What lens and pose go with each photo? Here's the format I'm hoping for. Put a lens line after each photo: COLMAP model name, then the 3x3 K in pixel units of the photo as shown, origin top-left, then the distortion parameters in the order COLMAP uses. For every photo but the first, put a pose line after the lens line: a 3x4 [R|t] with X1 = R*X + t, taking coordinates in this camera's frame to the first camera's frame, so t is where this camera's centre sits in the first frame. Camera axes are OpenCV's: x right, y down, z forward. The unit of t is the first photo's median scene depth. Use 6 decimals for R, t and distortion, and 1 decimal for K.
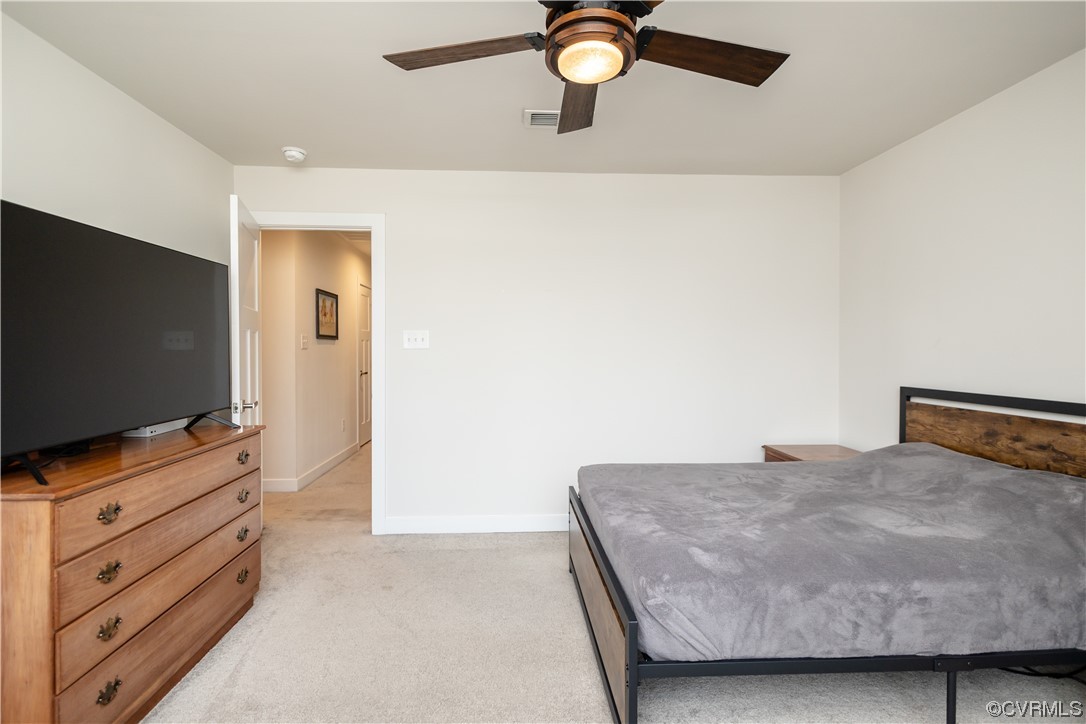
lens RADIAL K [[510.1, 0, 539.7], [0, 510.1, 354.6], [0, 0, 1]] dist [0.010131, -0.002960]
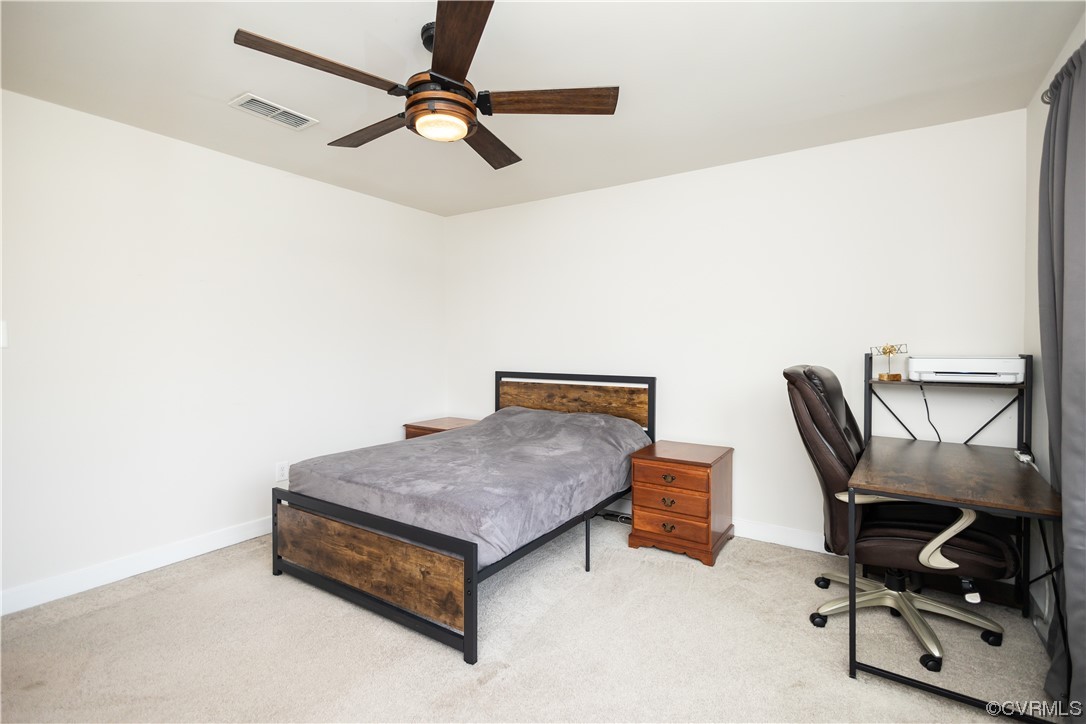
lens RADIAL K [[510.1, 0, 525.3], [0, 510.1, 353.2], [0, 0, 1]] dist [0.010131, -0.002960]
pose [[0.611885, -0.015993, 0.790785, -0.580946], [0.010706, 0.999871, 0.011938, -0.009762], [-0.790874, 0.001161, 0.611978, 0.029505]]
